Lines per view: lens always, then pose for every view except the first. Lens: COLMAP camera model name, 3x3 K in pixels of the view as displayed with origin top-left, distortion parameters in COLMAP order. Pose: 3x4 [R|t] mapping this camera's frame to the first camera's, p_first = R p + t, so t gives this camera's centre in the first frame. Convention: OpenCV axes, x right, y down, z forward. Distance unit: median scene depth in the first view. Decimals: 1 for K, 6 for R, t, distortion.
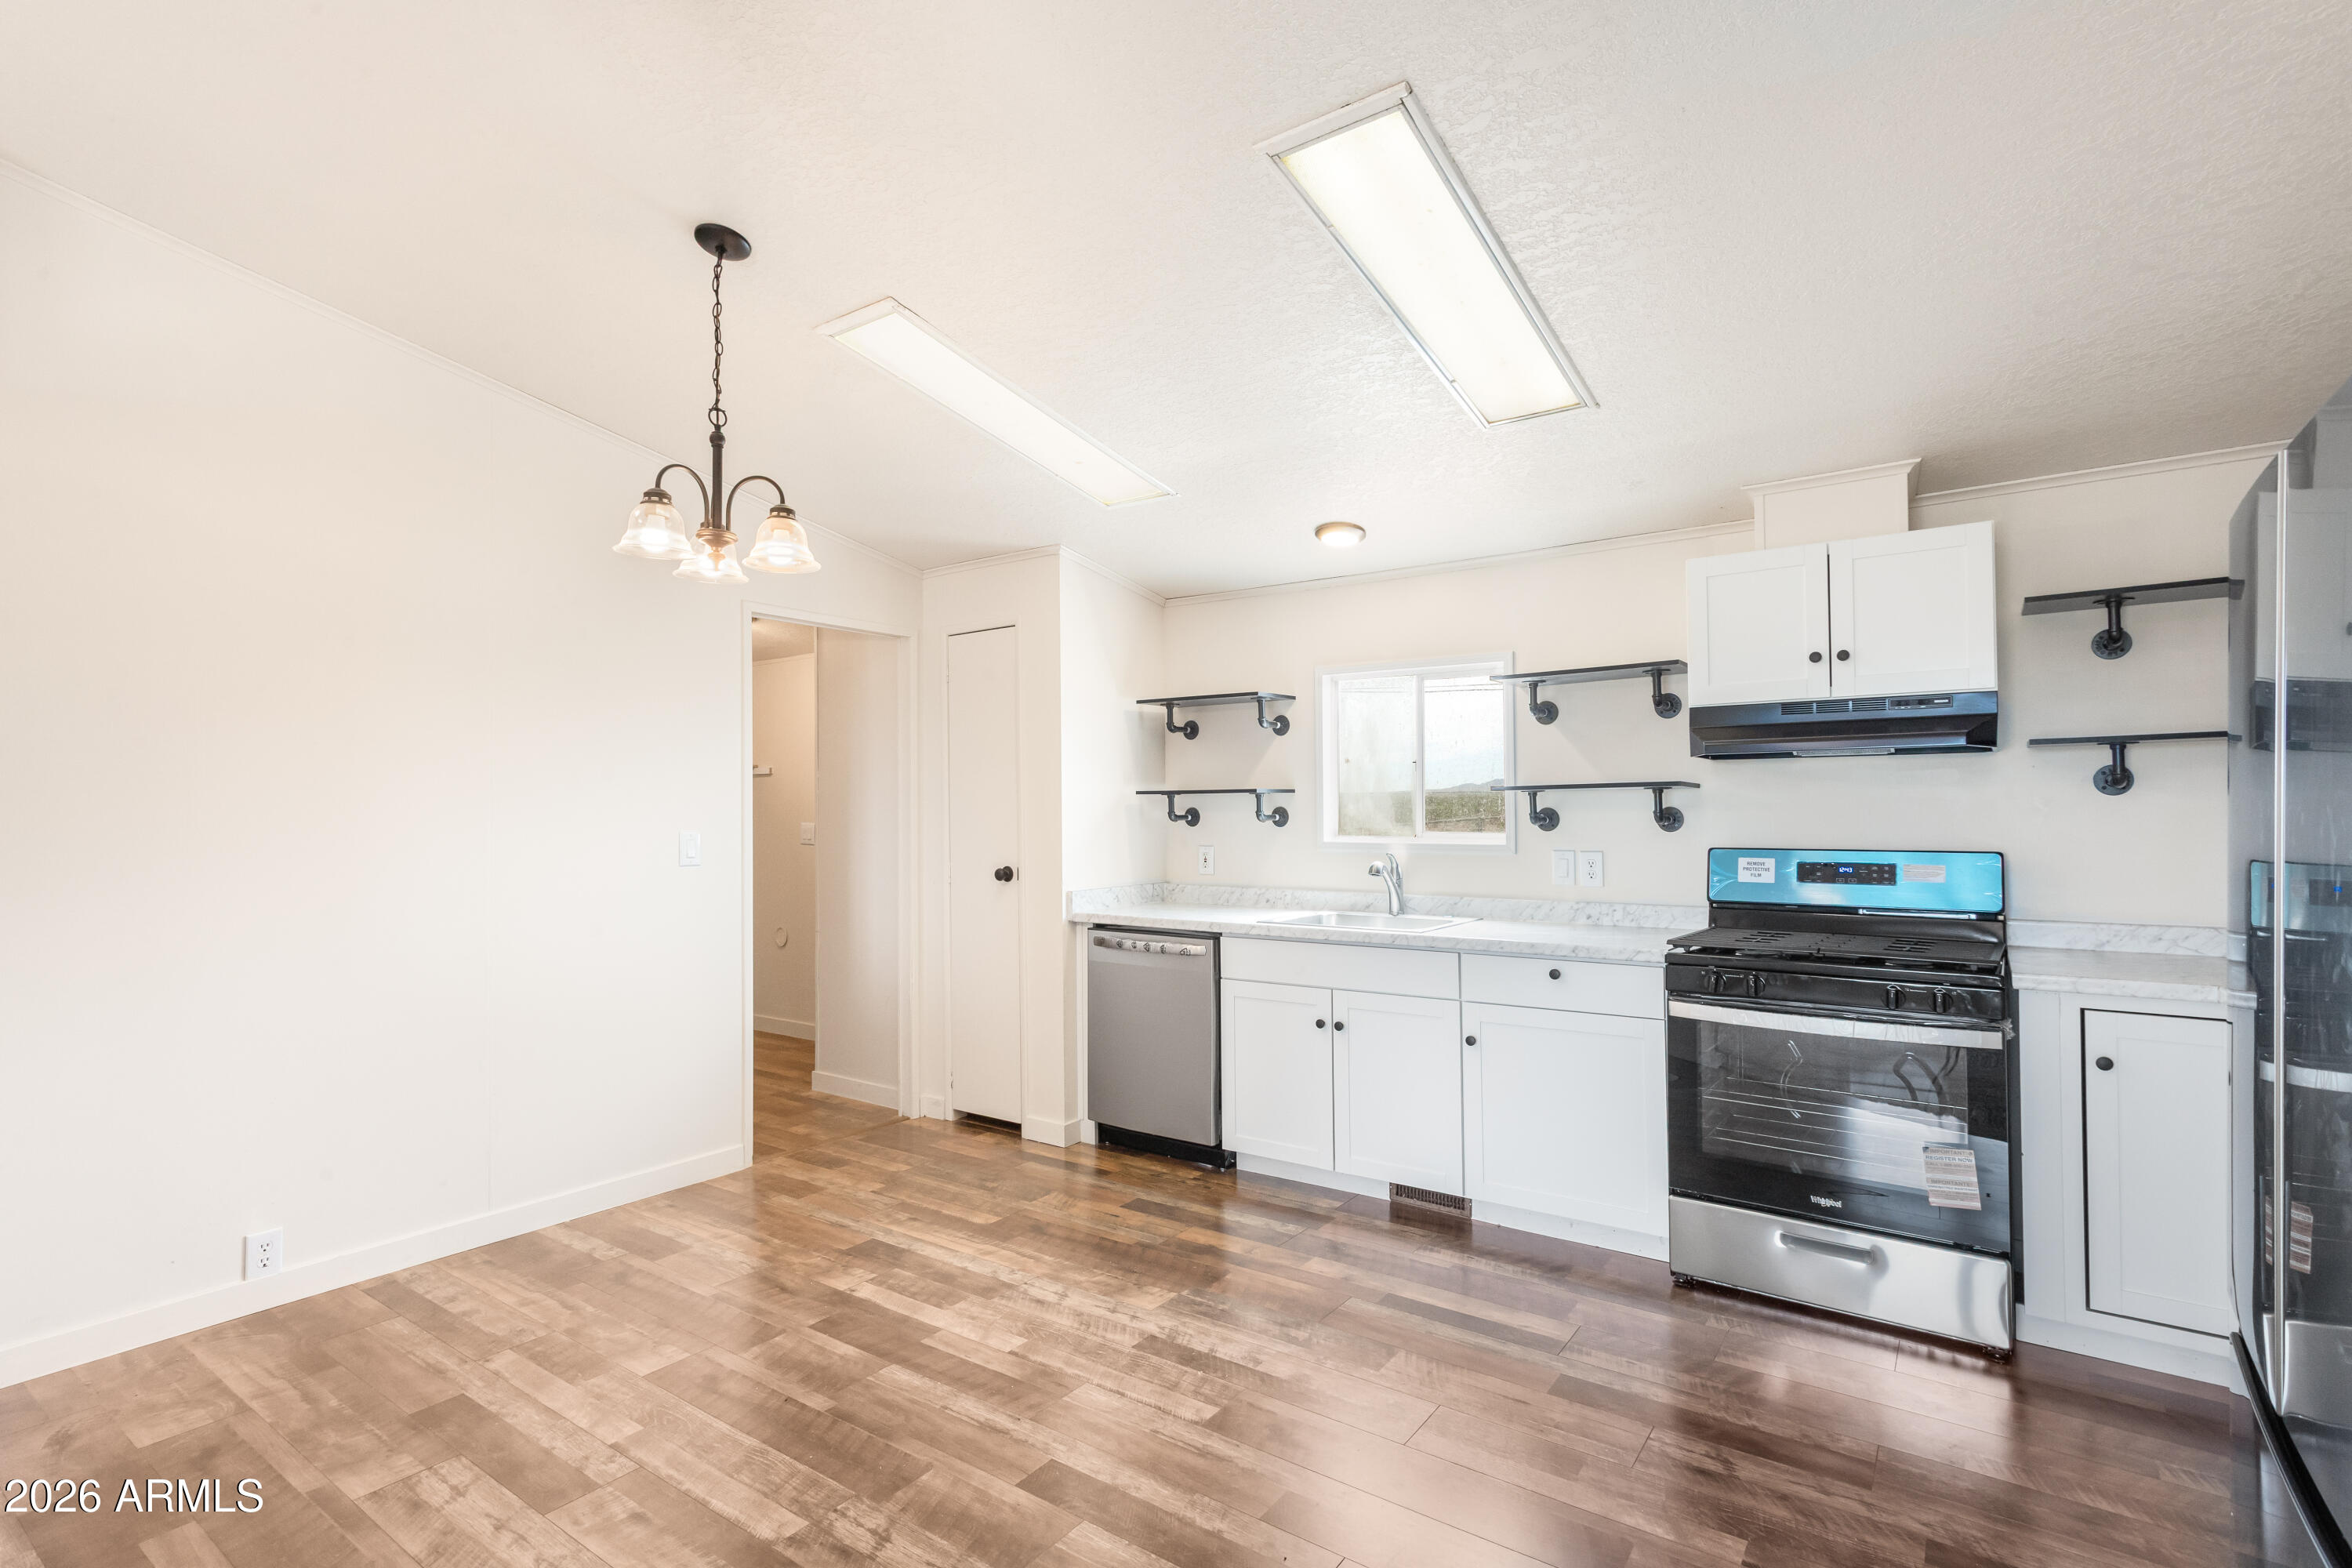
lens RADIAL K [[1124.6, 0, 1176.0], [0, 1124.6, 784.0], [0, 0, 1]] dist [0.001588, 0.000231]
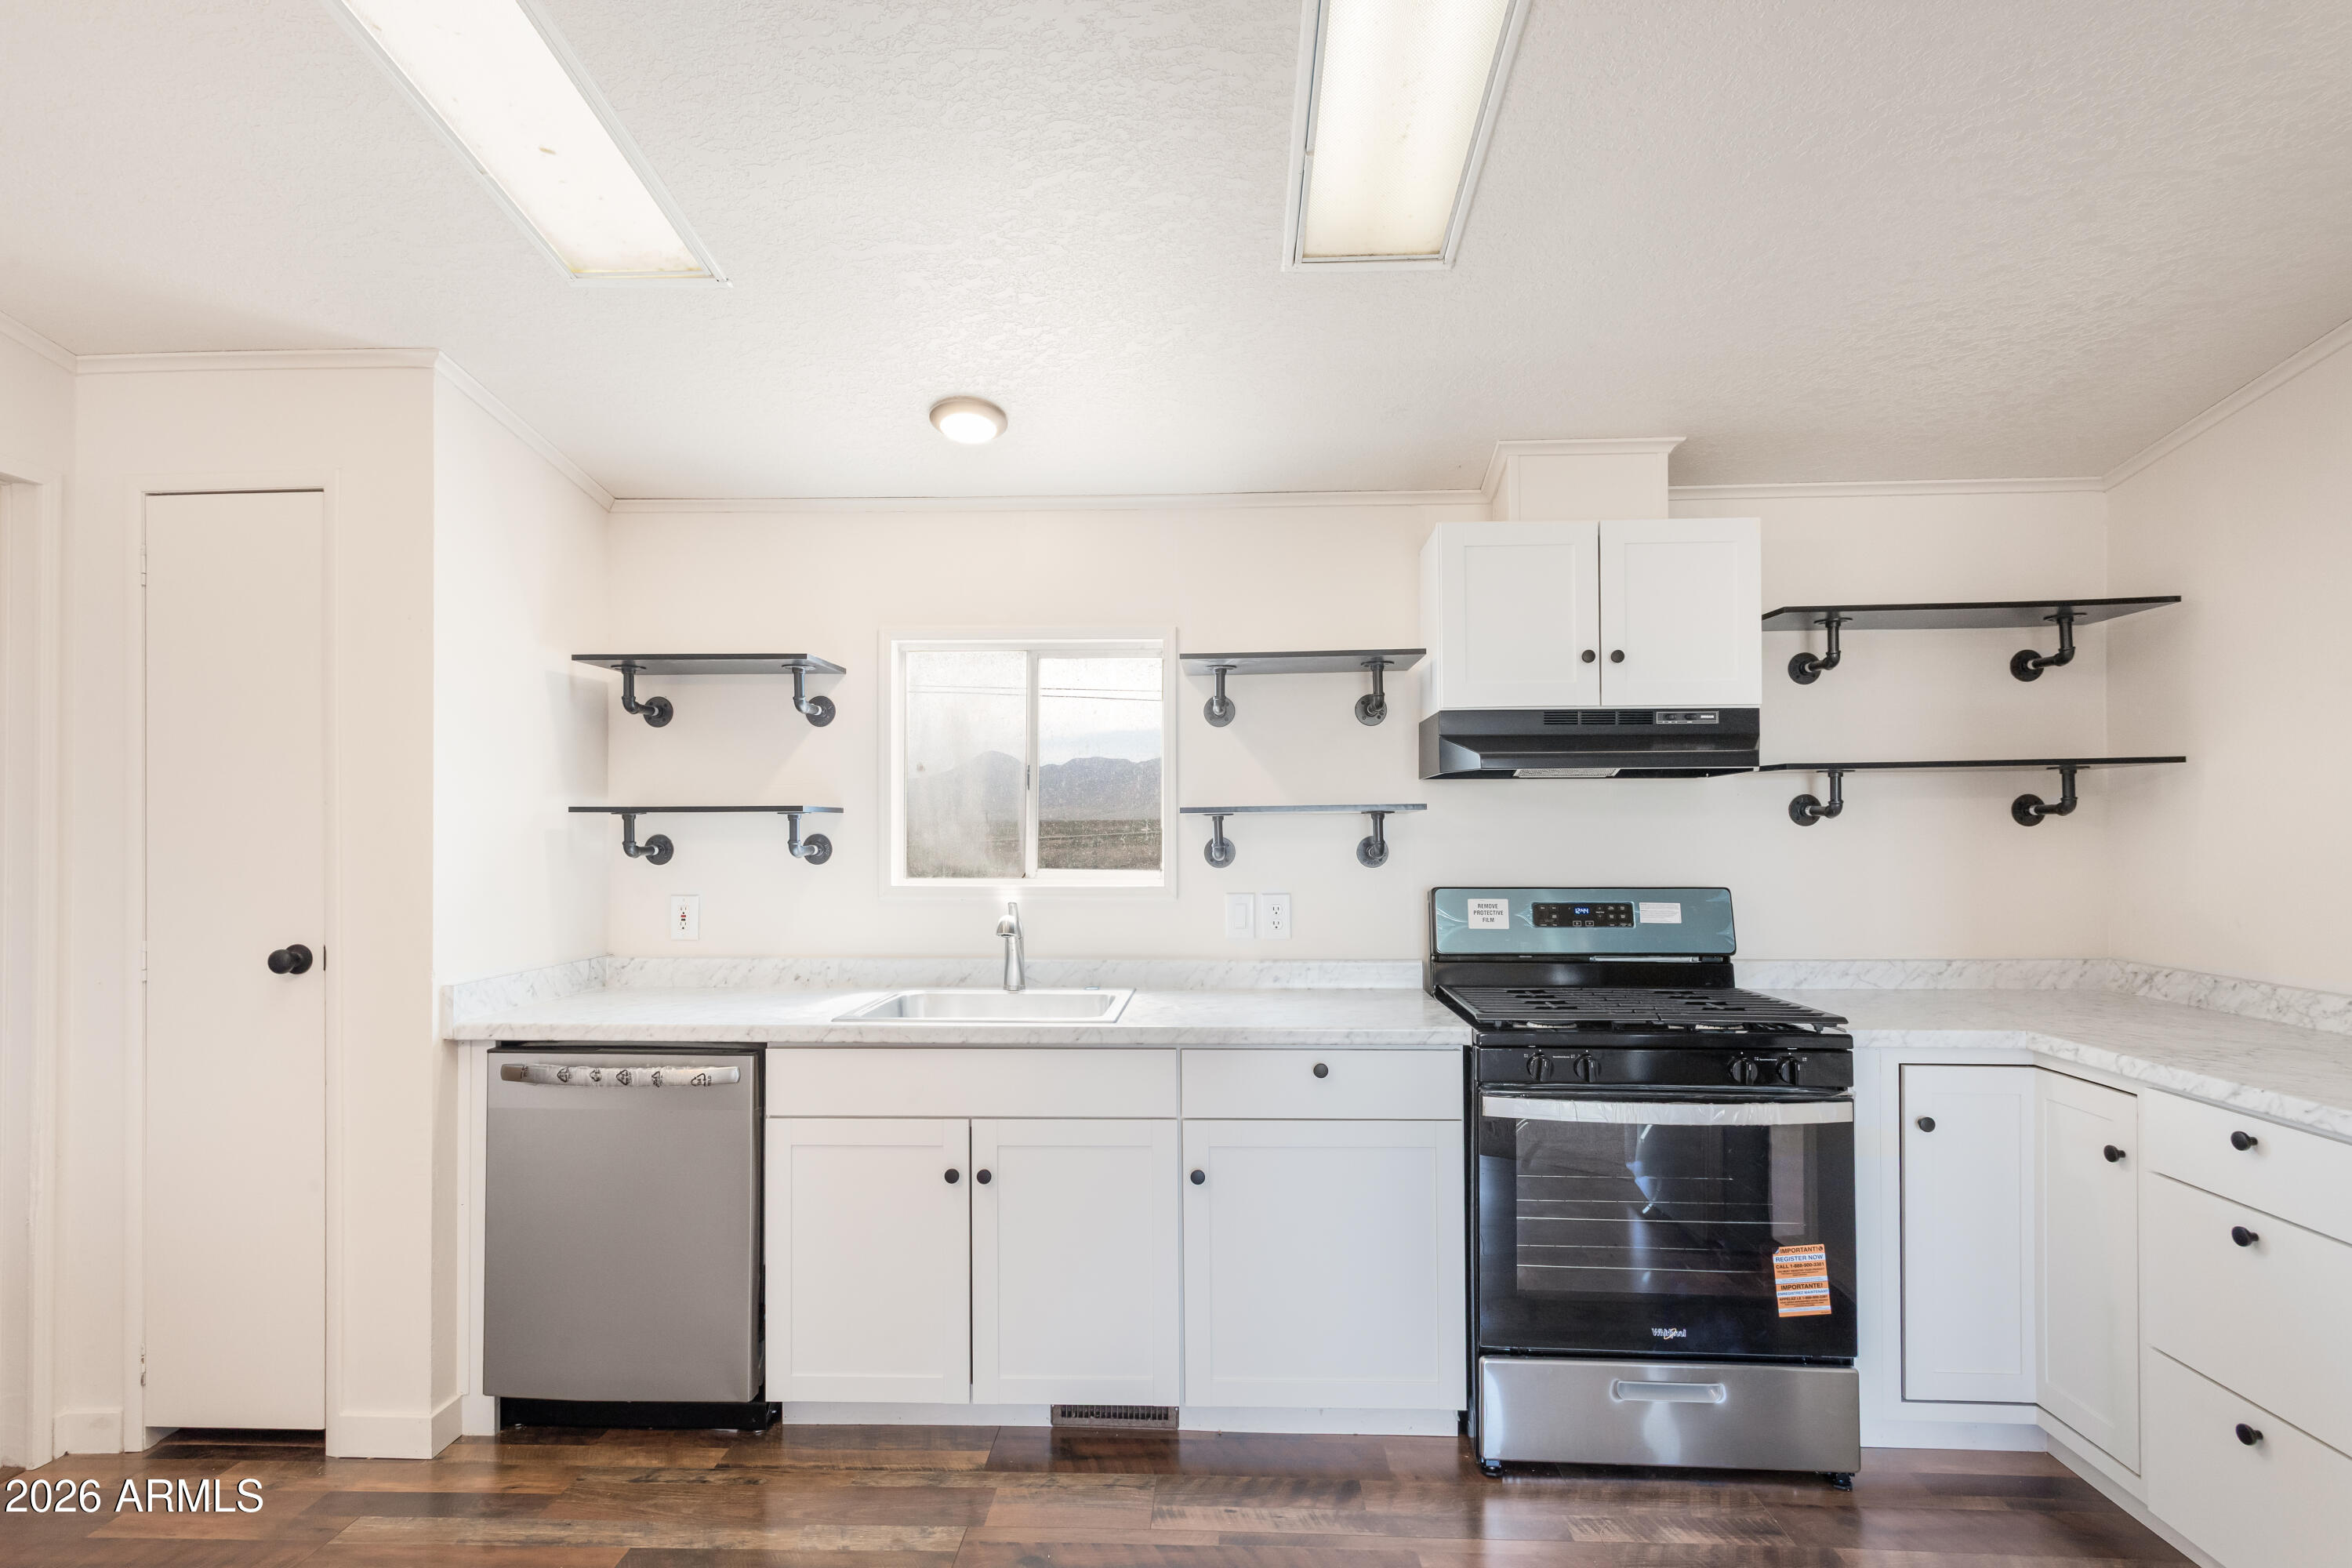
lens RADIAL K [[1141.4, 0, 1181.0], [0, 1141.4, 820.6], [0, 0, 1]] dist [0.004176, 0.000792]
pose [[0.834063, 0.011239, 0.551555, -0.128123], [-0.015187, 0.999881, 0.002592, 0.009450], [-0.551460, -0.010539, 0.834135, 0.413905]]
